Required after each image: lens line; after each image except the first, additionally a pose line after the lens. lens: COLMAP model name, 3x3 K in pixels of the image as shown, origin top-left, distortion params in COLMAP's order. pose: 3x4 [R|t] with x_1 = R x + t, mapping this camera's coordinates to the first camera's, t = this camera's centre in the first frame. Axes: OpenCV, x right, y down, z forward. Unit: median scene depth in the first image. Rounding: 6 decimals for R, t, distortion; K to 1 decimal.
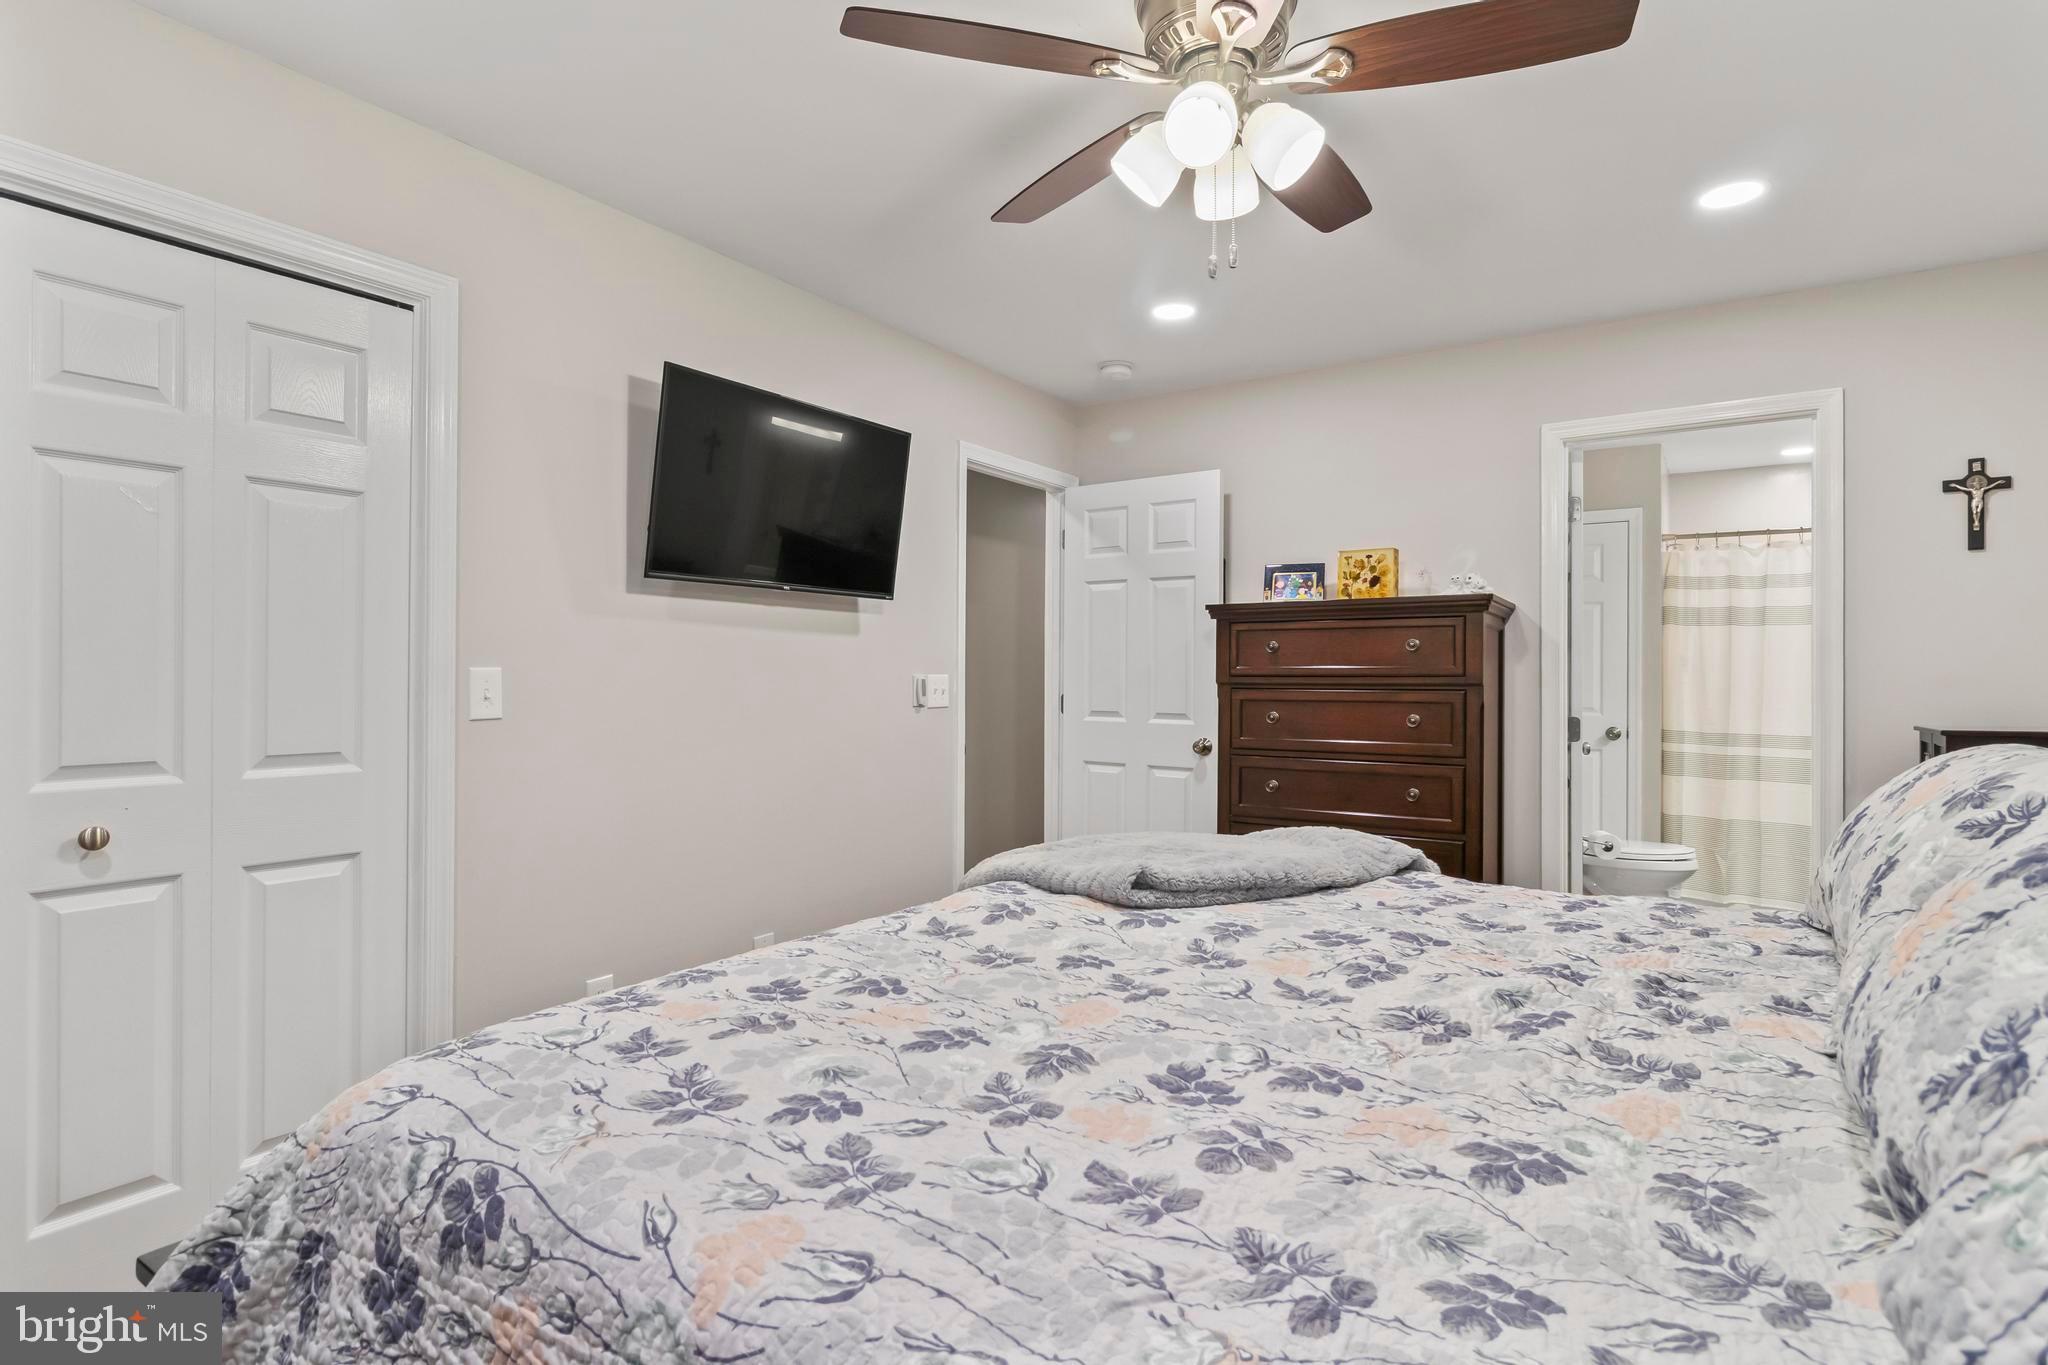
lens RADIAL K [[1028.3, 0, 1016.0], [0, 1028.3, 666.8], [0, 0, 1]] dist [-0.001954, -0.000134]
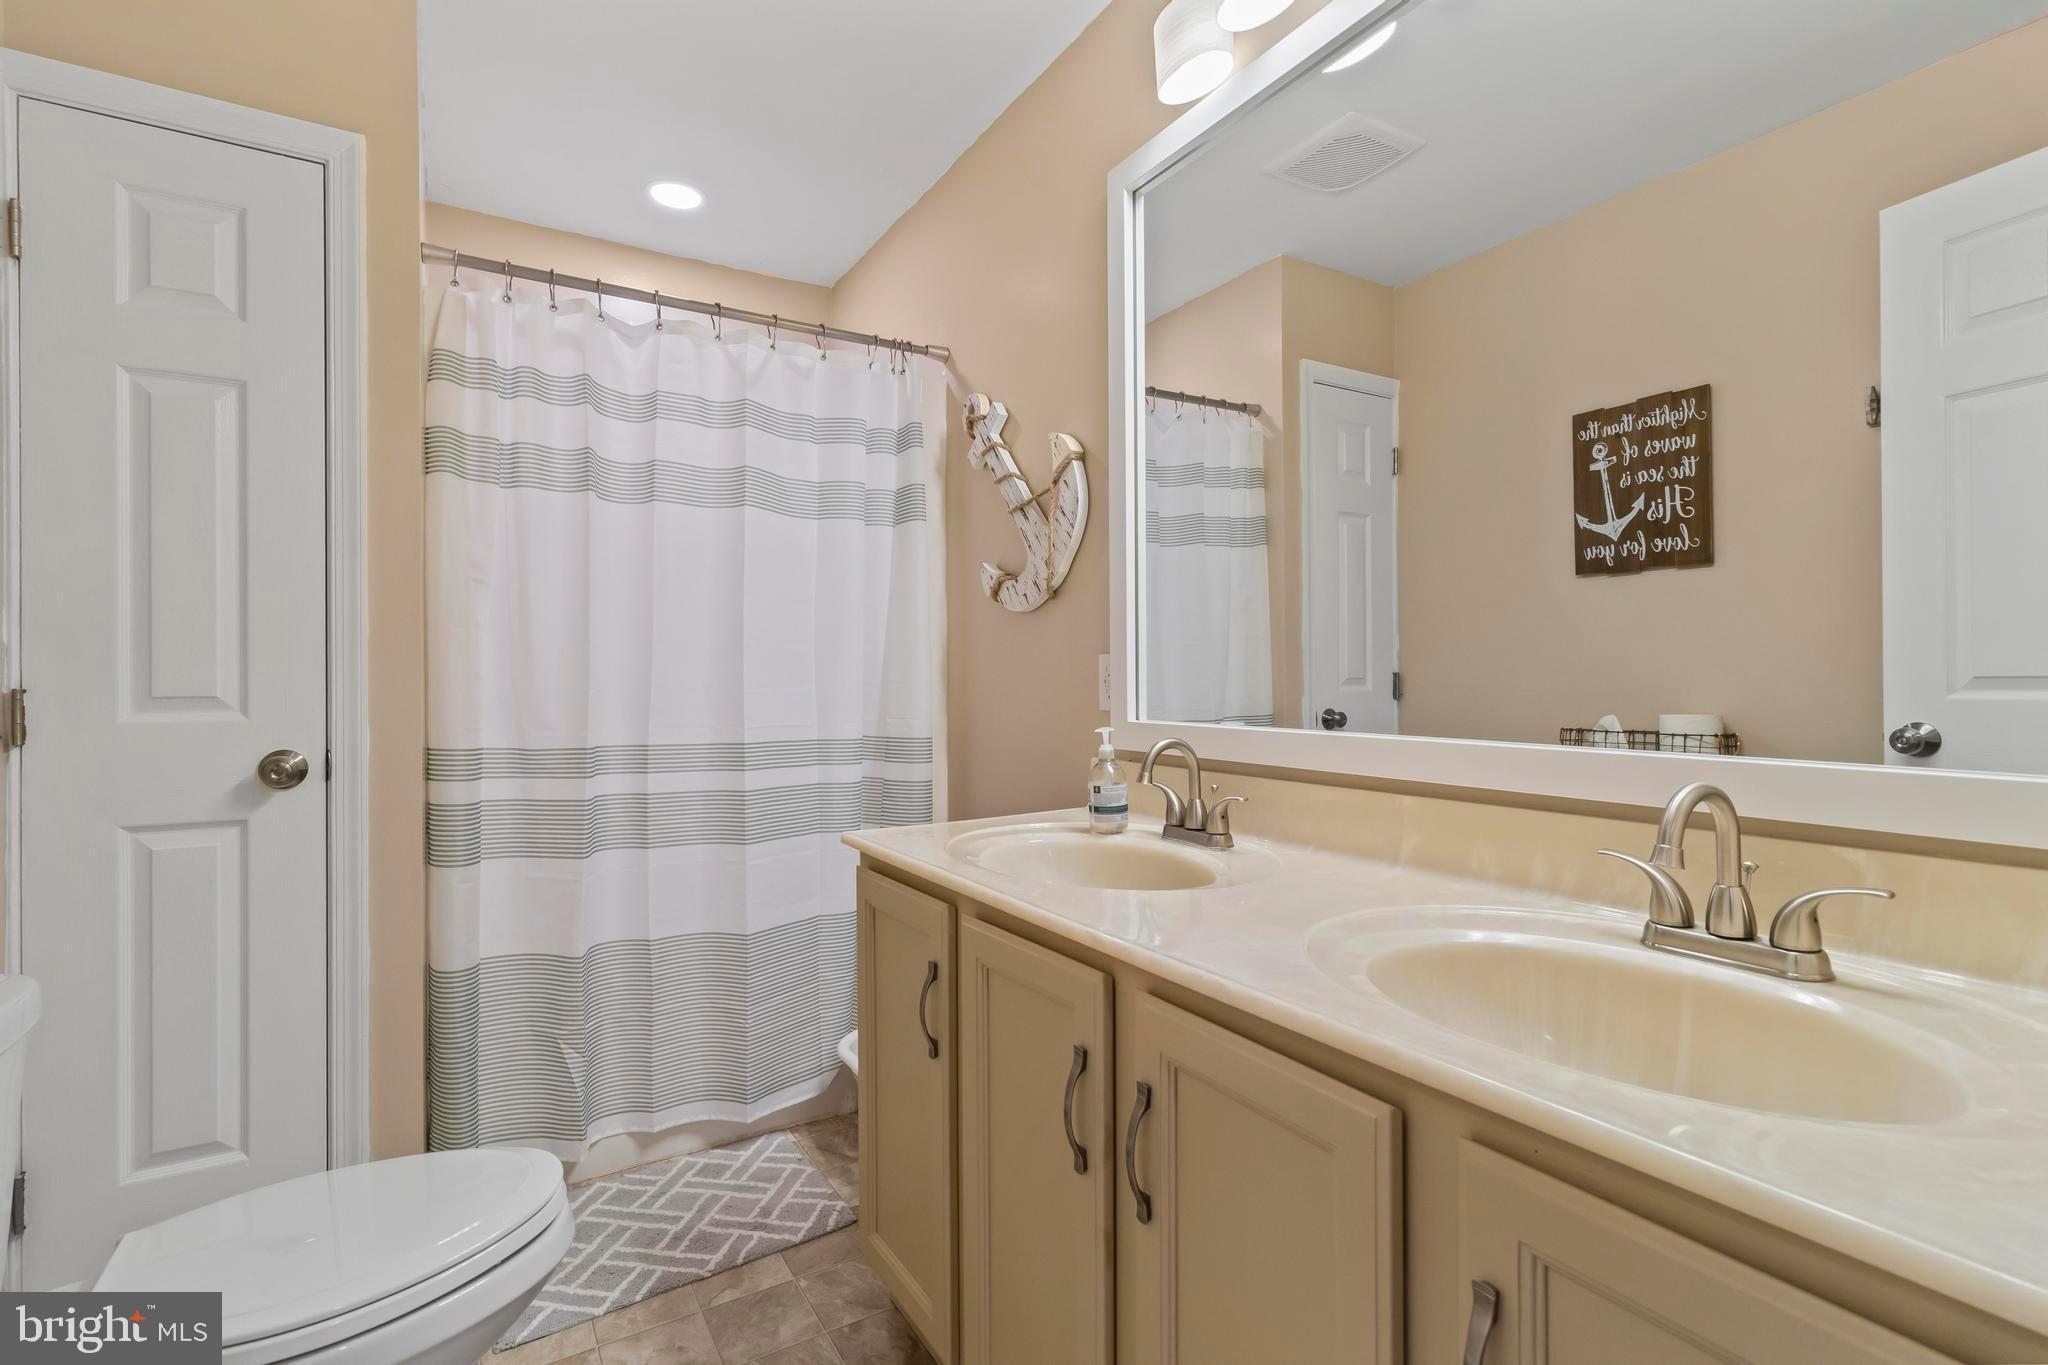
lens RADIAL K [[939.9, 0, 1024.2], [0, 939.9, 680.0], [0, 0, 1]] dist [0.005823, 0.000126]
pose [[0.409403, -0.004832, 0.912341, 0.408697], [0.005088, 0.999983, 0.003013, 0.036552], [-0.912340, 0.003409, 0.409420, 0.666865]]
